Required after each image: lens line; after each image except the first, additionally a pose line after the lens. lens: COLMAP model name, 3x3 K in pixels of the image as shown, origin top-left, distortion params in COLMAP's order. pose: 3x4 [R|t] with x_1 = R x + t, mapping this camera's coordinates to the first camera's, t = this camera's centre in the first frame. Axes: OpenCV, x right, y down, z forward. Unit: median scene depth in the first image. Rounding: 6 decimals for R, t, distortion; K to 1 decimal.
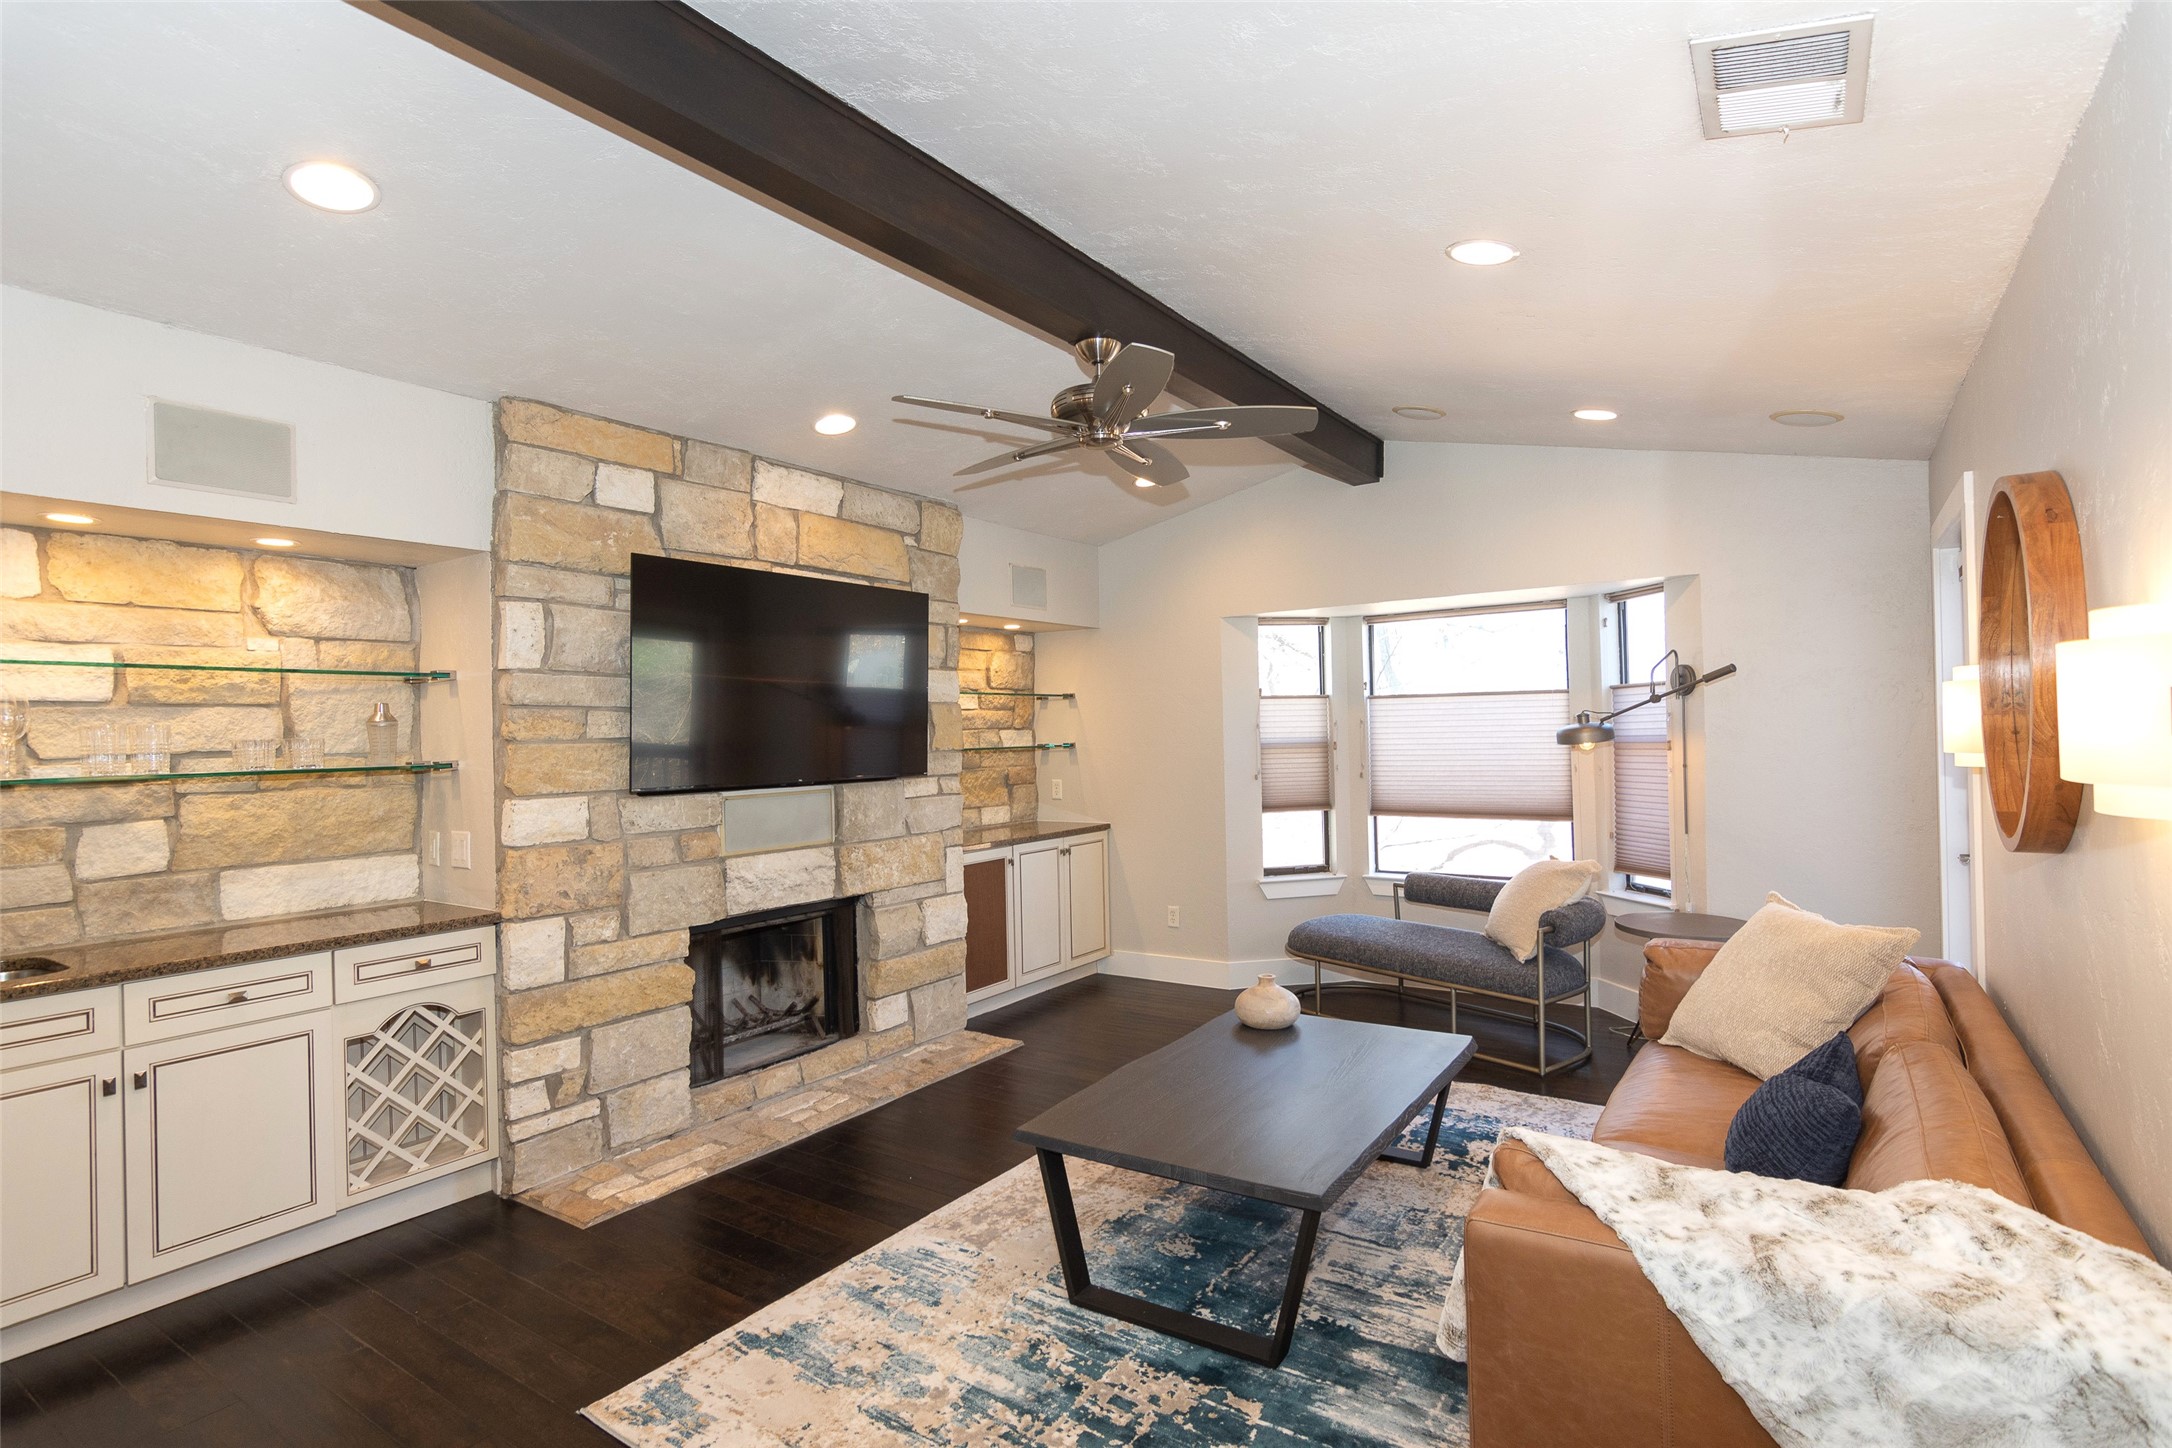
lens RADIAL K [[1060.3, 0, 1122.1], [0, 1060.3, 727.2], [0, 0, 1]] dist [-0.002145, -0.000019]
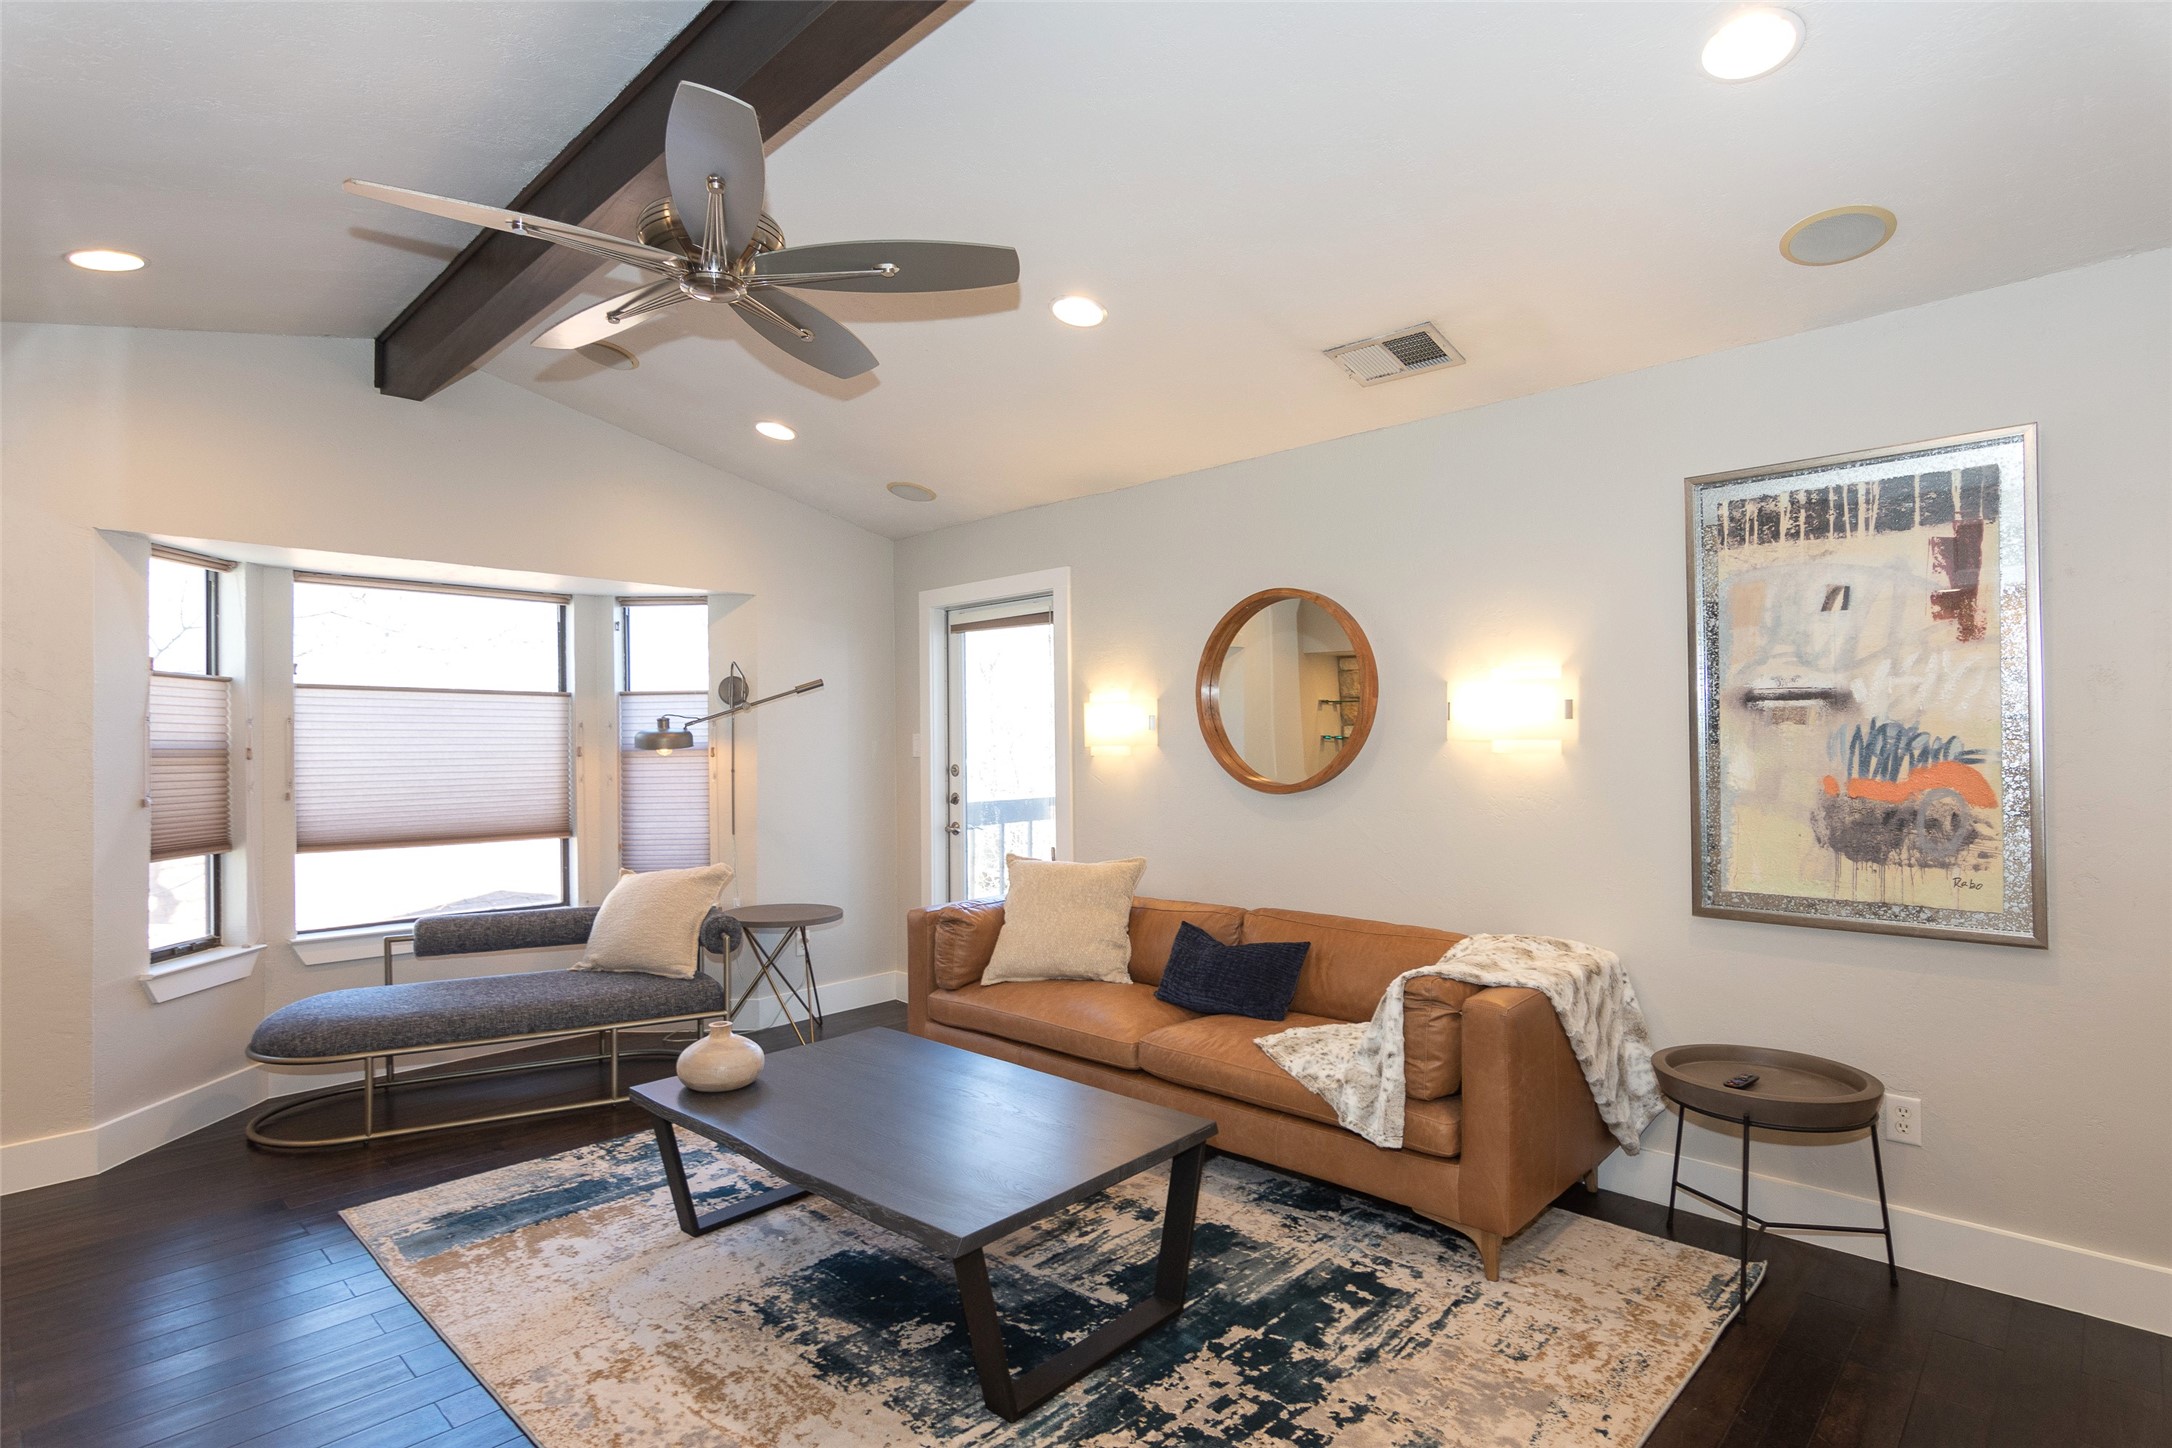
lens RADIAL K [[1067.7, 0, 1095.5], [0, 1067.7, 733.3], [0, 0, 1]] dist [0.006432, 0.000889]
pose [[0.180509, 0.029140, 0.983142, -0.453052], [0.000345, 0.999559, -0.029690, 0.030718], [-0.983573, 0.005698, 0.180420, 0.432326]]
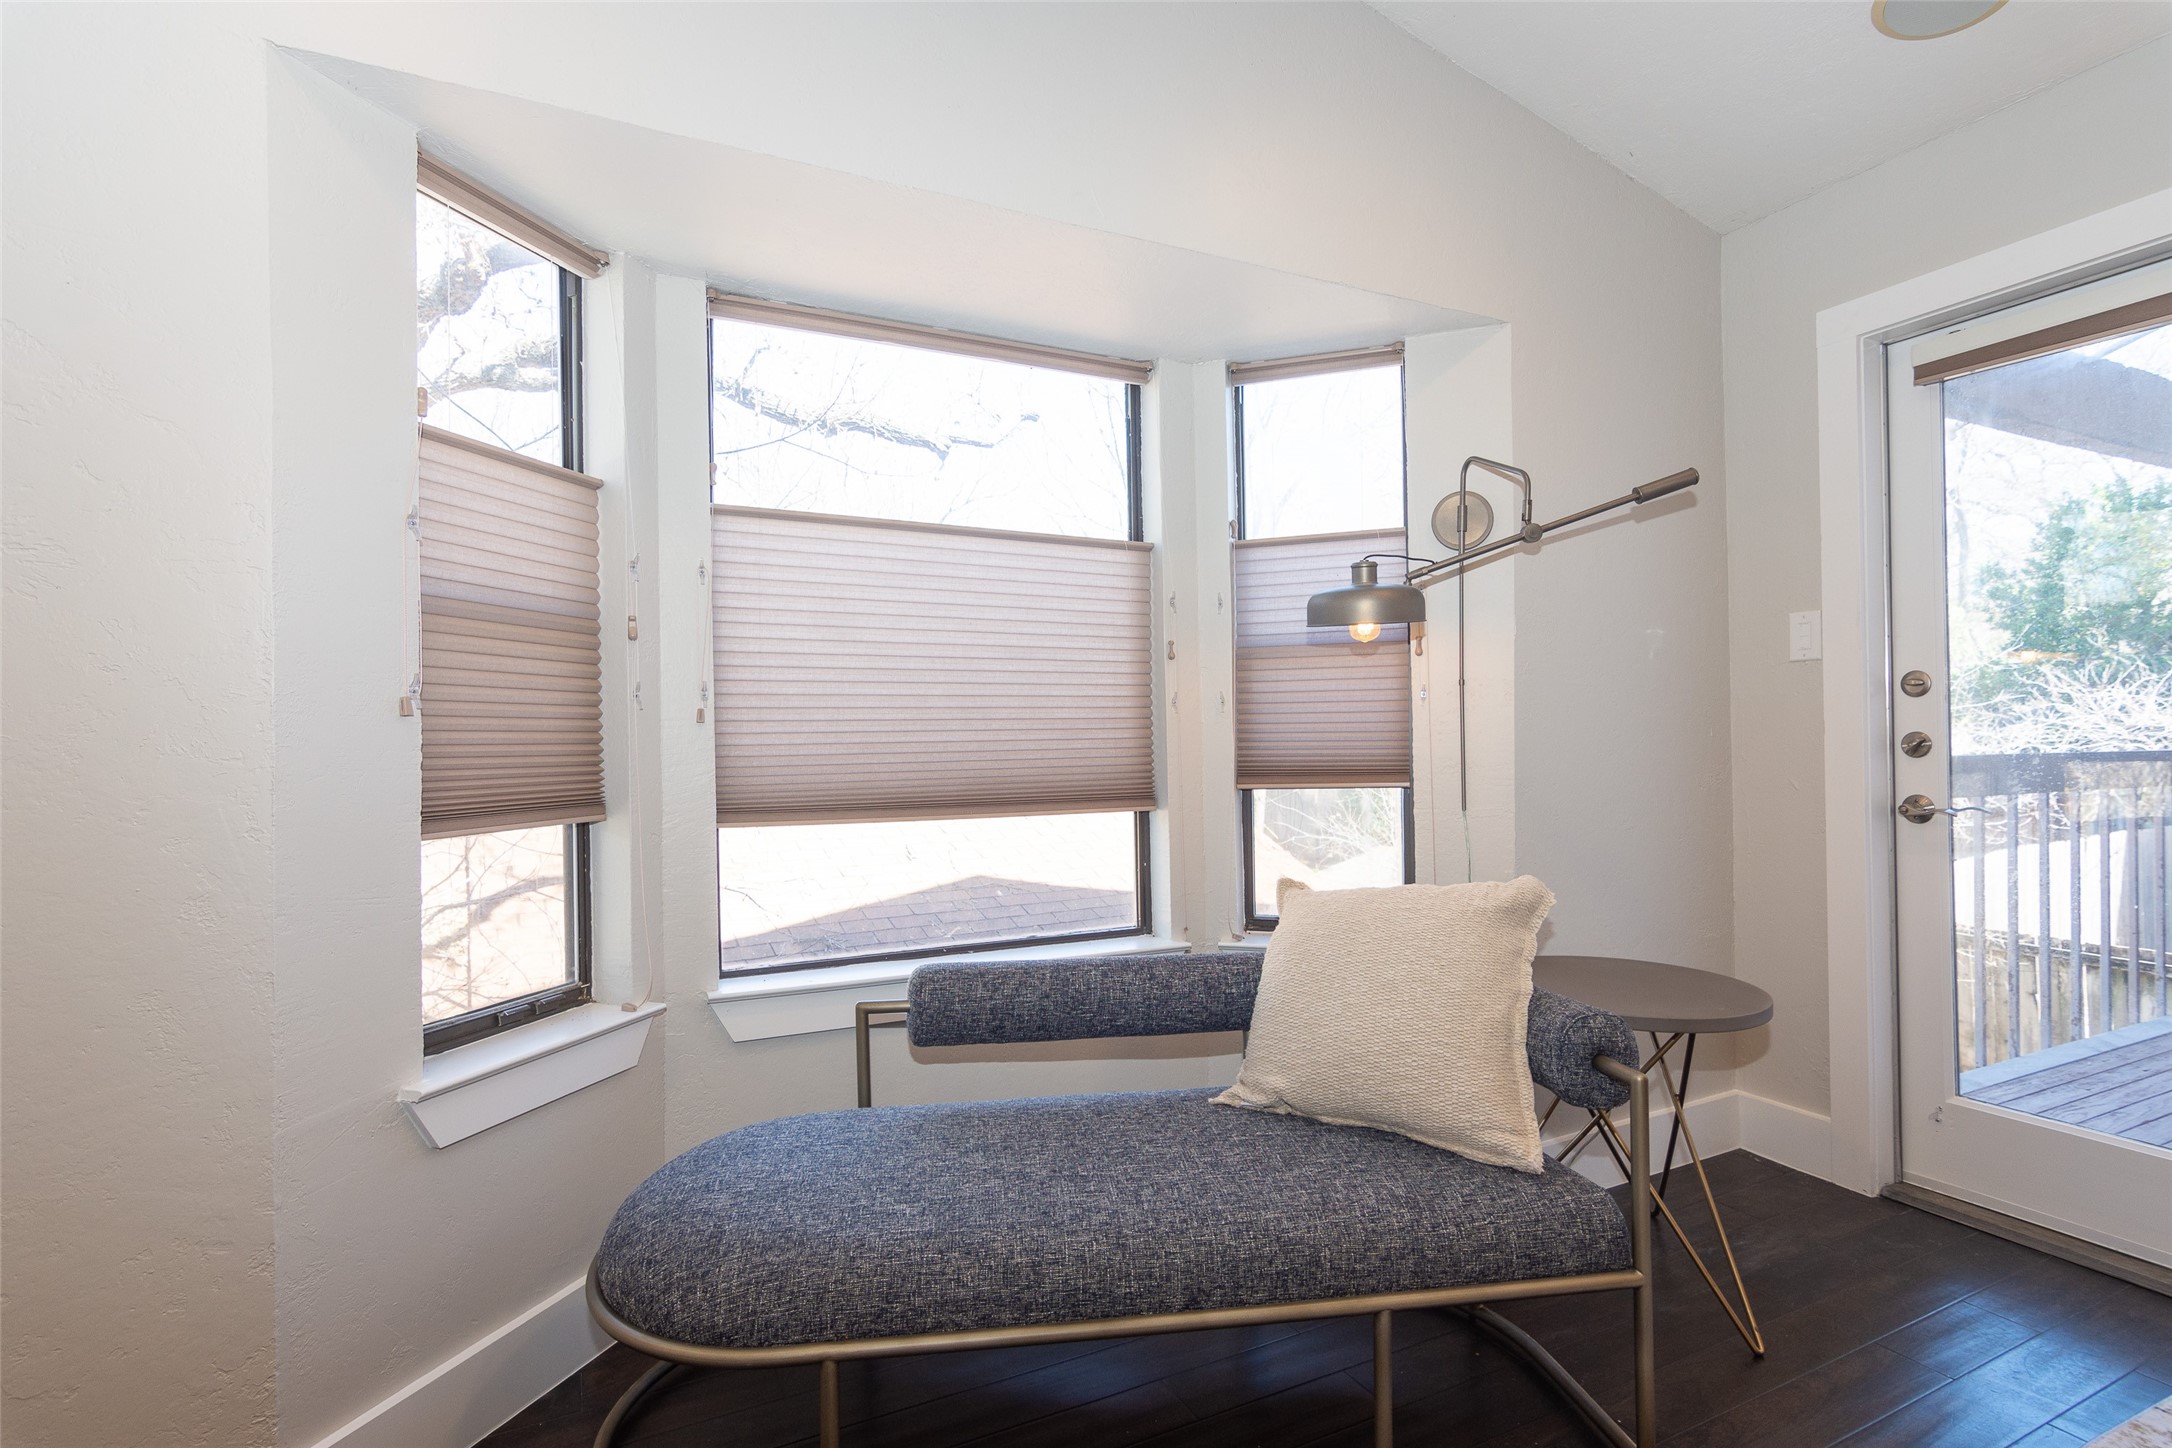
lens RADIAL K [[1060.3, 0, 1122.1], [0, 1060.3, 727.2], [0, 0, 1]] dist [-0.002145, -0.000019]
pose [[0.503707, 0.020052, 0.863642, -0.012508], [-0.003077, 0.999766, -0.021417, 0.069614], [-0.863869, 0.008130, 0.503651, 0.854653]]
